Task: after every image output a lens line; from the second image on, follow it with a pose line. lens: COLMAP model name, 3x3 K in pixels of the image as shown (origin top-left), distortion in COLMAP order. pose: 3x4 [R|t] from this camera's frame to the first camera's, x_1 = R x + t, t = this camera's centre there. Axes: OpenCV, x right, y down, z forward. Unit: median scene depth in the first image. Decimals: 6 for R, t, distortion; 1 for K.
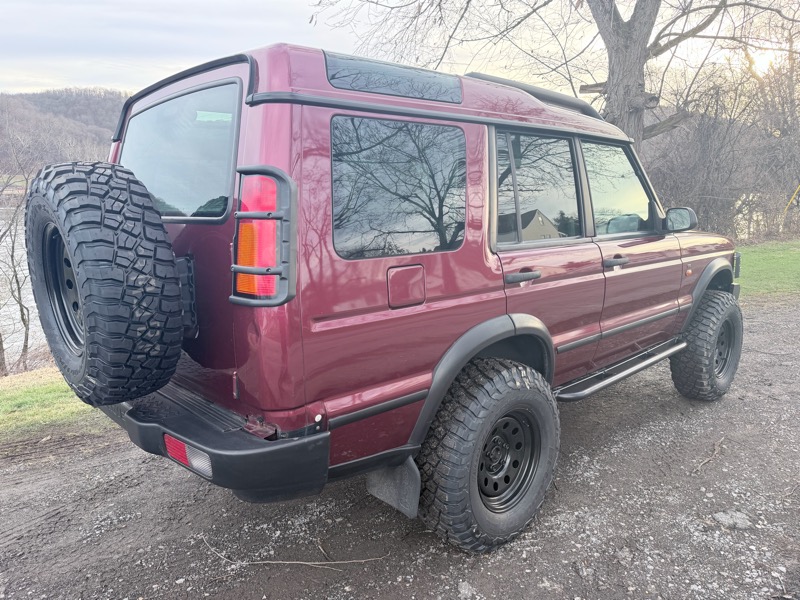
lens RADIAL K [[564.1, 0, 394.8], [0, 564.1, 295.6], [0, 0, 1]] dist [0.032137, -0.042547]
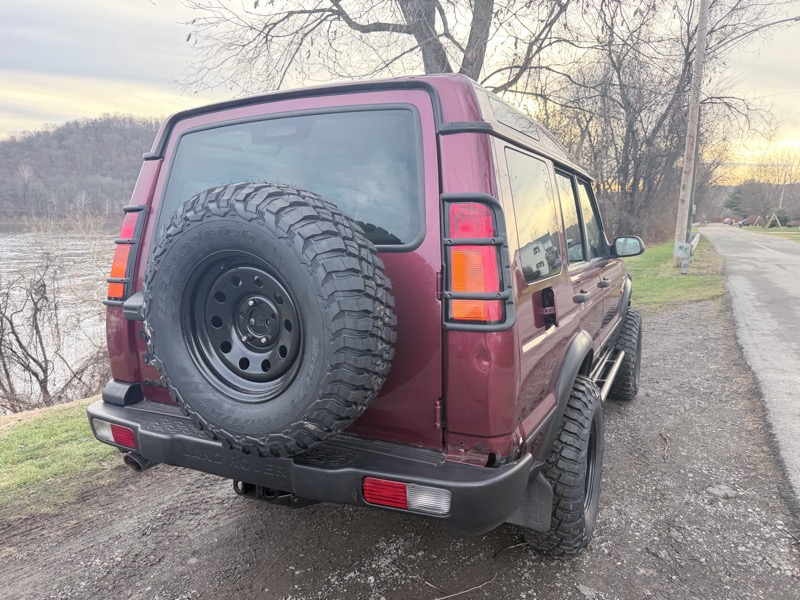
lens RADIAL K [[564.1, 0, 394.4], [0, 564.1, 295.8], [0, 0, 1]] dist [0.032137, -0.042547]
pose [[0.939489, -0.034972, 0.340789, -0.504517], [0.052847, 0.997663, -0.043310, -0.007369], [-0.338478, 0.058699, 0.939142, 0.079510]]
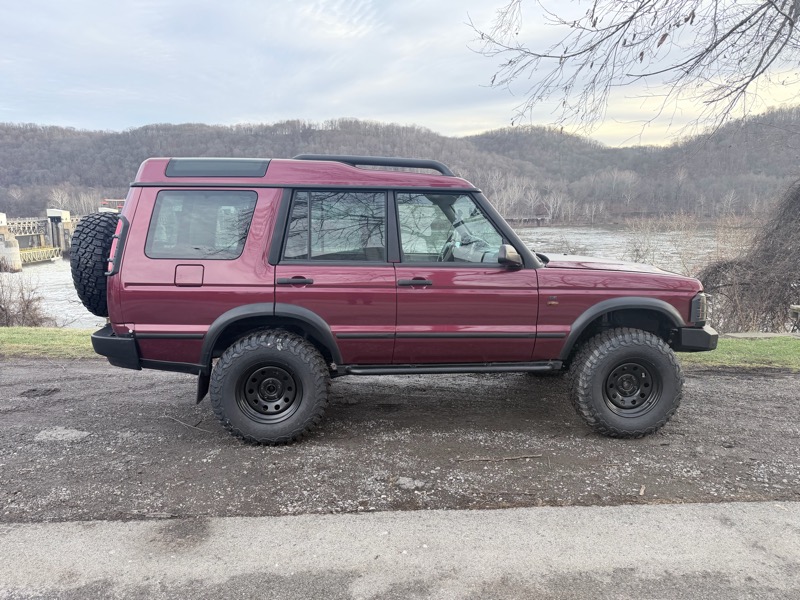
lens RADIAL K [[564.1, 0, 409.5], [0, 564.1, 297.1], [0, 0, 1]] dist [0.032137, -0.042547]
pose [[0.786760, 0.095396, -0.609843, 1.472372], [-0.121863, 0.992545, -0.001955, -0.026743], [0.605110, 0.075856, 0.792520, -0.058152]]
